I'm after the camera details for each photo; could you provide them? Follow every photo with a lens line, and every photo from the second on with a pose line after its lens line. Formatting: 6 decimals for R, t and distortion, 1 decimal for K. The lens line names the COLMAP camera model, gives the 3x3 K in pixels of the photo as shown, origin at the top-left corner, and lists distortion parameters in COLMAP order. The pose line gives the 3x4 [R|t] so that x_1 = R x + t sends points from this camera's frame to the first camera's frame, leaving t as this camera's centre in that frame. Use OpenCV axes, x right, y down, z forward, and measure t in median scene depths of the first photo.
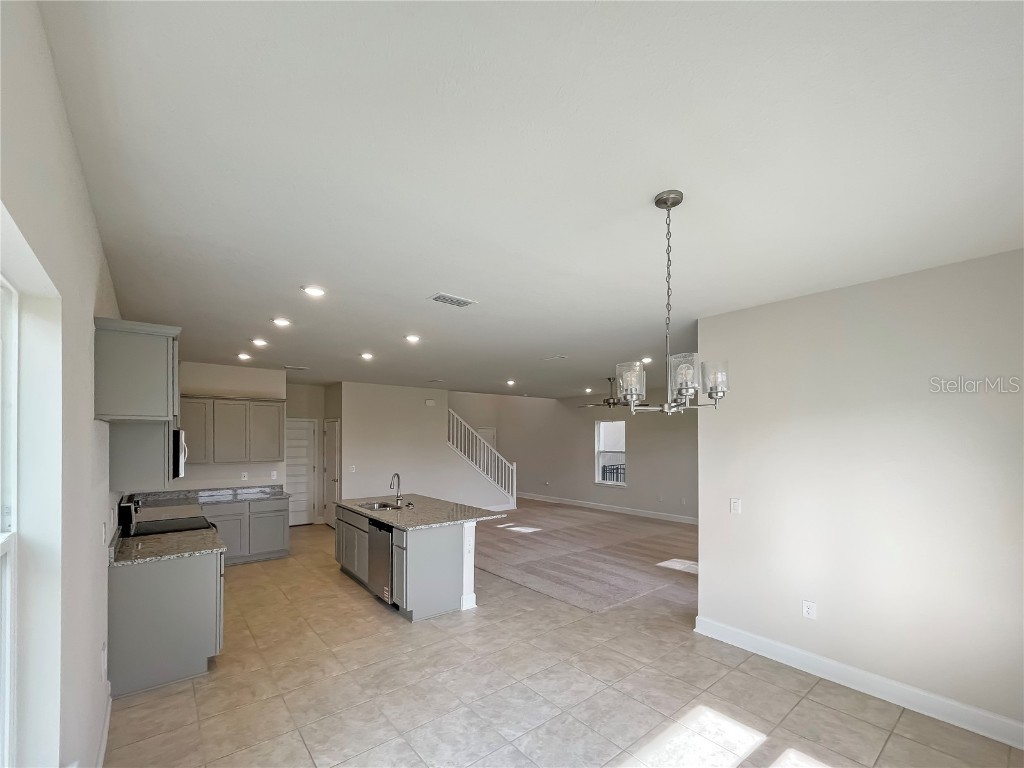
lens RADIAL K [[434.5, 0, 510.0], [0, 434.5, 386.9], [0, 0, 1]] dist [-0.011379, 0.000114]
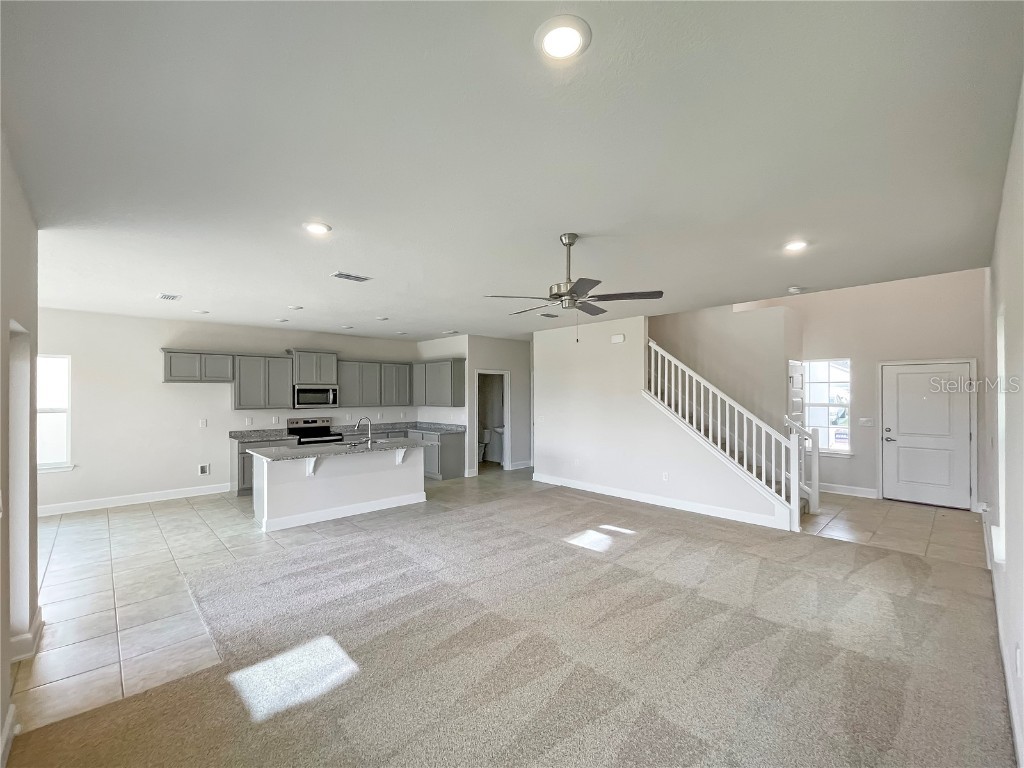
lens RADIAL K [[434.5, 0, 509.4], [0, 434.5, 386.4], [0, 0, 1]] dist [-0.011379, 0.000114]
pose [[0.067676, -0.007936, -0.997676, 0.580473], [0.129239, 0.991613, 0.000879, 0.099605], [0.989301, -0.128998, 0.068134, 0.826574]]
